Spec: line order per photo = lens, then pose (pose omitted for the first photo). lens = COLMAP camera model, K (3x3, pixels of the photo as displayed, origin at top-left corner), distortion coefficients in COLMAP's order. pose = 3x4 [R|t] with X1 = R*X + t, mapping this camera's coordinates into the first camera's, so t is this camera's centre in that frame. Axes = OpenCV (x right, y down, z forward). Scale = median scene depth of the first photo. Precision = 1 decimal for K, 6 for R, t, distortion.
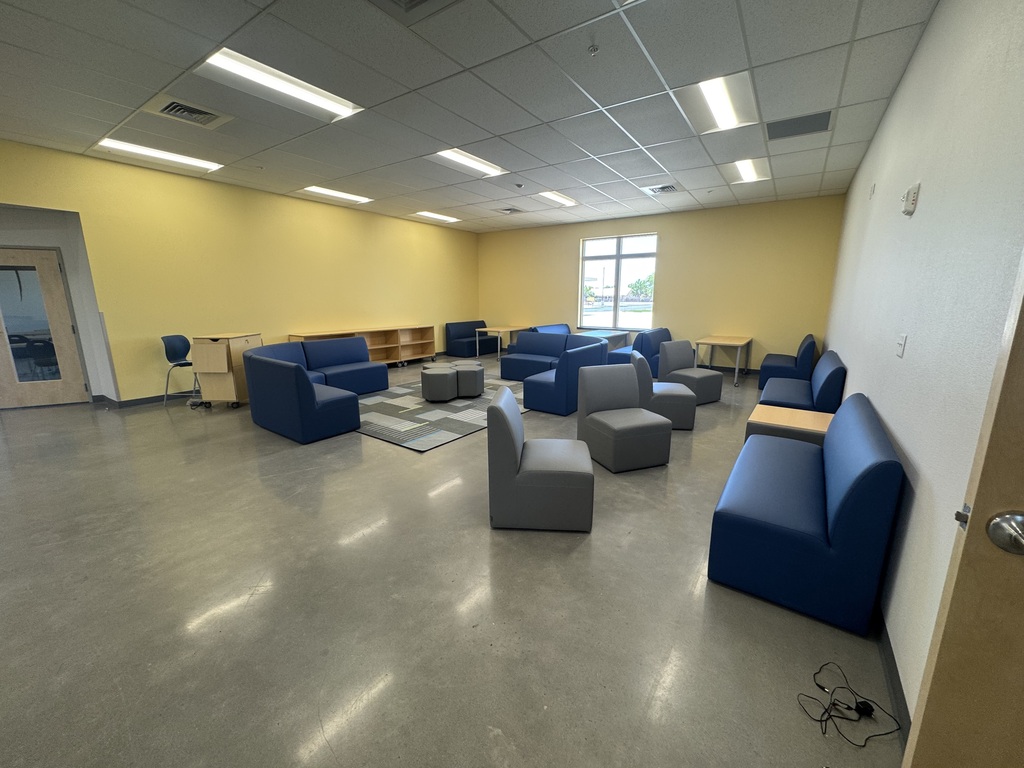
lens RADIAL K [[408.0, 0, 513.3], [0, 408.0, 380.0], [0, 0, 1]] dist [-0.000519, 0.000190]
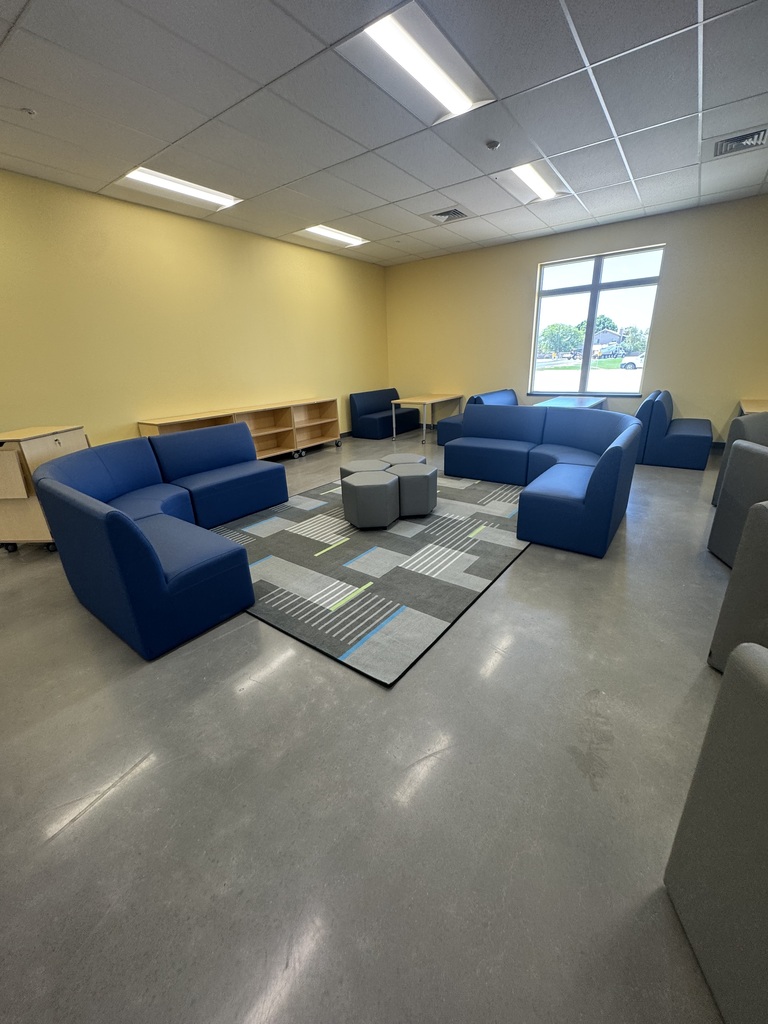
lens RADIAL K [[408.0, 0, 387.0], [0, 408.0, 511.2], [0, 0, 1]] dist [-0.000519, 0.000190]
pose [[0.999139, -0.028696, -0.029970, -0.095832], [0.032980, 0.987530, 0.153936, -0.046450], [0.025179, -0.154792, 0.987626, 0.261045]]
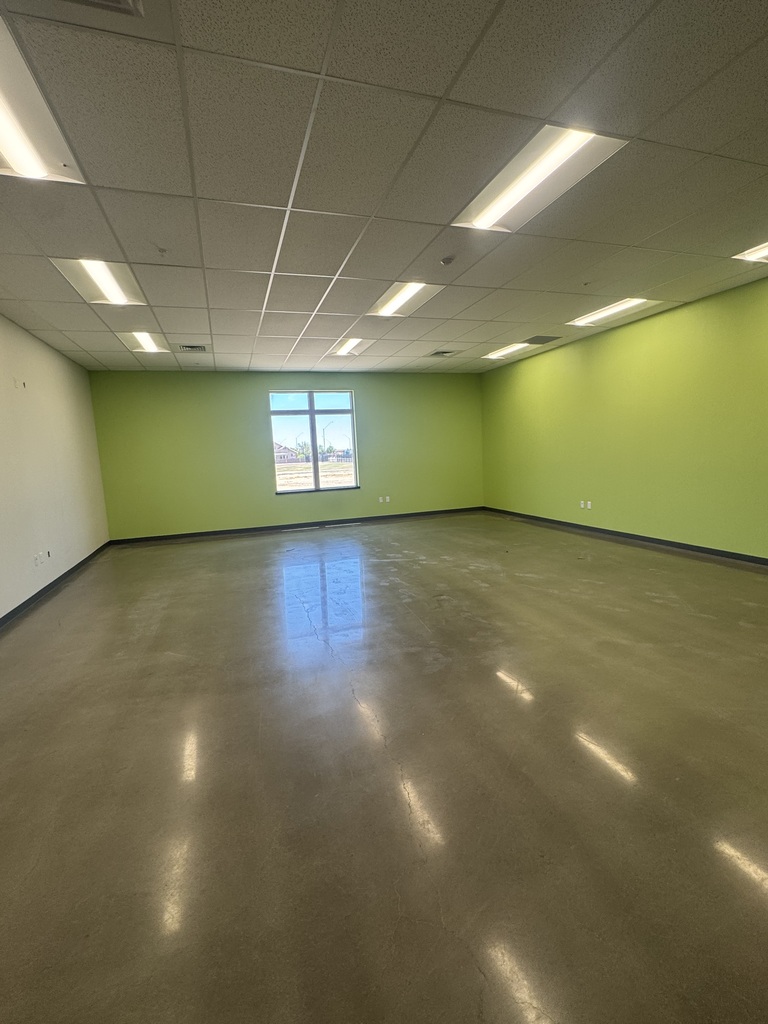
lens RADIAL K [[479.0, 0, 384.4], [0, 479.0, 526.0], [0, 0, 1]] dist [-0.000794, -0.000064]
pose [[0.605080, -0.150682, 0.781776, -0.585001], [0.203059, 0.978661, 0.031466, -0.050172], [-0.769835, 0.139707, 0.622765, 0.239255]]
